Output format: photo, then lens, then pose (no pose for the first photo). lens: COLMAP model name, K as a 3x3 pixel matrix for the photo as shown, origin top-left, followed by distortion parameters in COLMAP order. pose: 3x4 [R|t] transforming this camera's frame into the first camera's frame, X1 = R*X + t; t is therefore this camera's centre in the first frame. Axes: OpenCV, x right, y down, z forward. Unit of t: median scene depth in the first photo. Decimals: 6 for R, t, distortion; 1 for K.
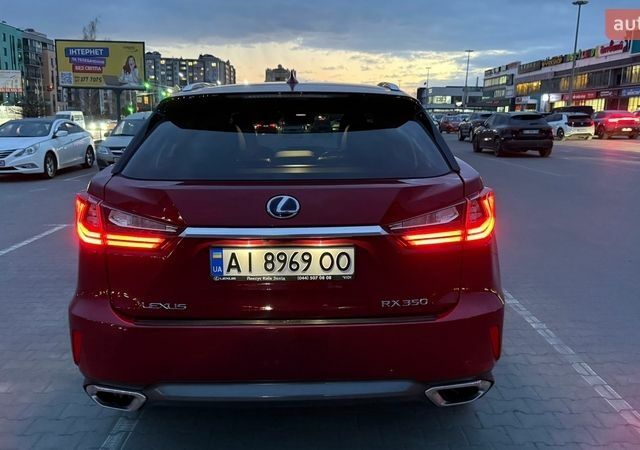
lens RADIAL K [[578.9, 0, 320.6], [0, 578.9, 217.2], [0, 0, 1]] dist [0.092739, -0.167866]
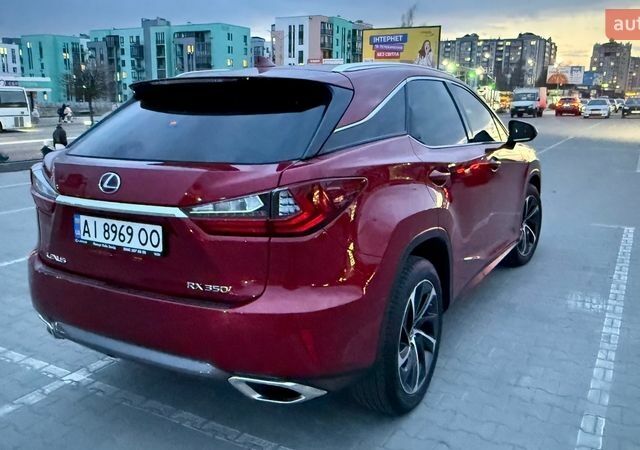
lens RADIAL K [[576.8, 0, 320.0], [0, 576.8, 225.0], [0, 0, 1]] dist [-0.002343, -0.000367]
pose [[0.849277, 0.107206, -0.516948, 0.665002], [-0.083514, 0.994118, 0.068960, -0.036567], [0.521300, -0.015394, 0.853235, 0.206055]]
